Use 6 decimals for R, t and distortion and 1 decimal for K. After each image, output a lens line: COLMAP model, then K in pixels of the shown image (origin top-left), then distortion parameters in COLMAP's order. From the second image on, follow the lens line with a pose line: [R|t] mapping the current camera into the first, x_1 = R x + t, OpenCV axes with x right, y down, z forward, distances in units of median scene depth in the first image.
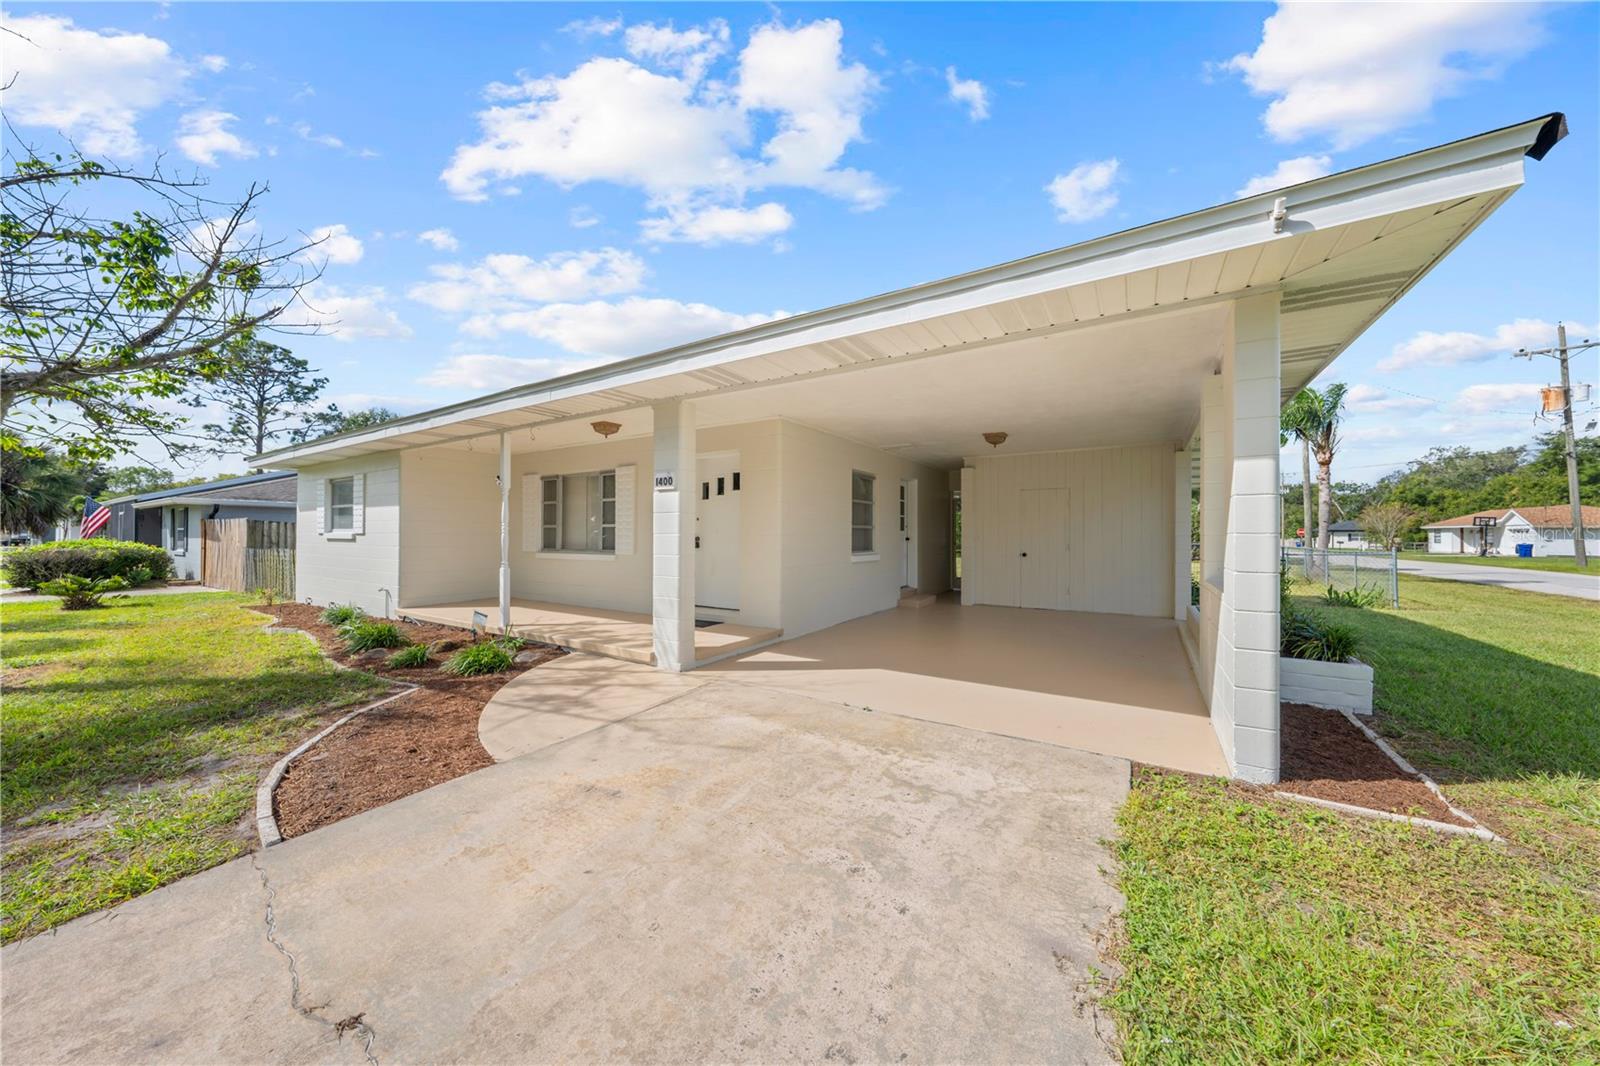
lens RADIAL K [[534.7, 0, 800.0], [0, 534.7, 533.0], [0, 0, 1]] dist [-0.000519, 0.000016]
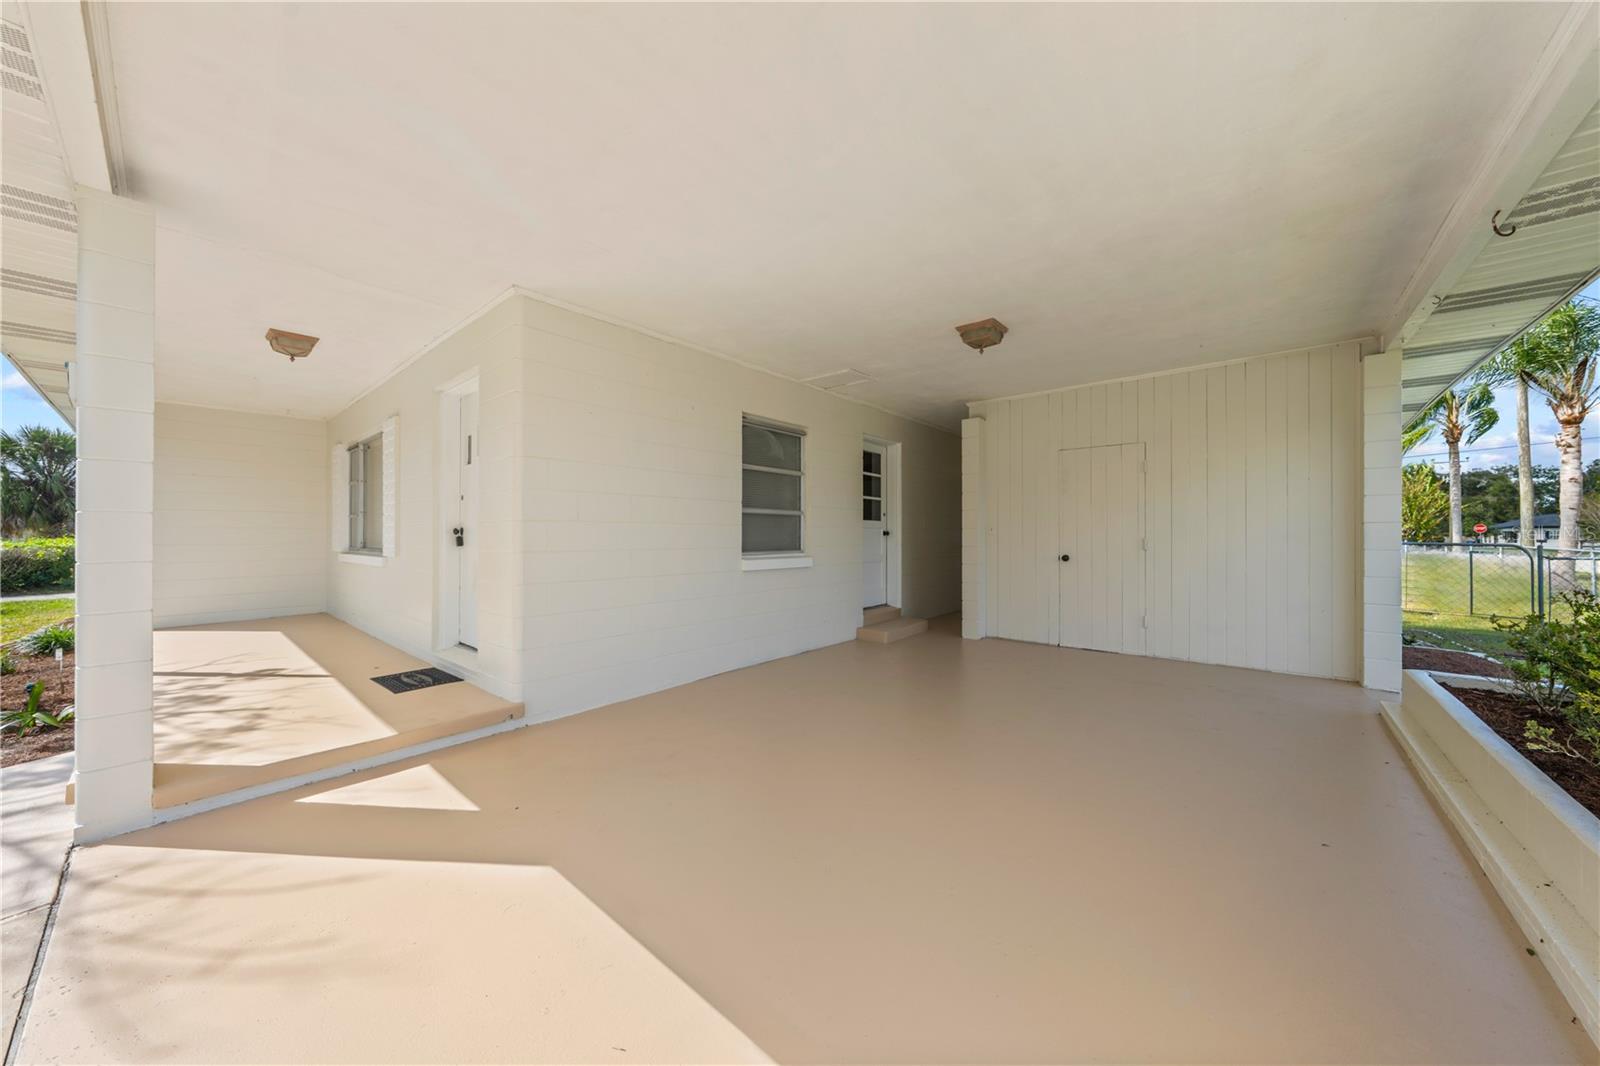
lens RADIAL K [[543.0, 0, 802.7], [0, 543.0, 531.8], [0, 0, 1]] dist [-0.000515, -0.000183]
pose [[0.990918, -0.003013, -0.134433, 0.199688], [0.002886, 0.999995, -0.001138, 0.010492], [0.134436, 0.000739, 0.990922, 0.342585]]
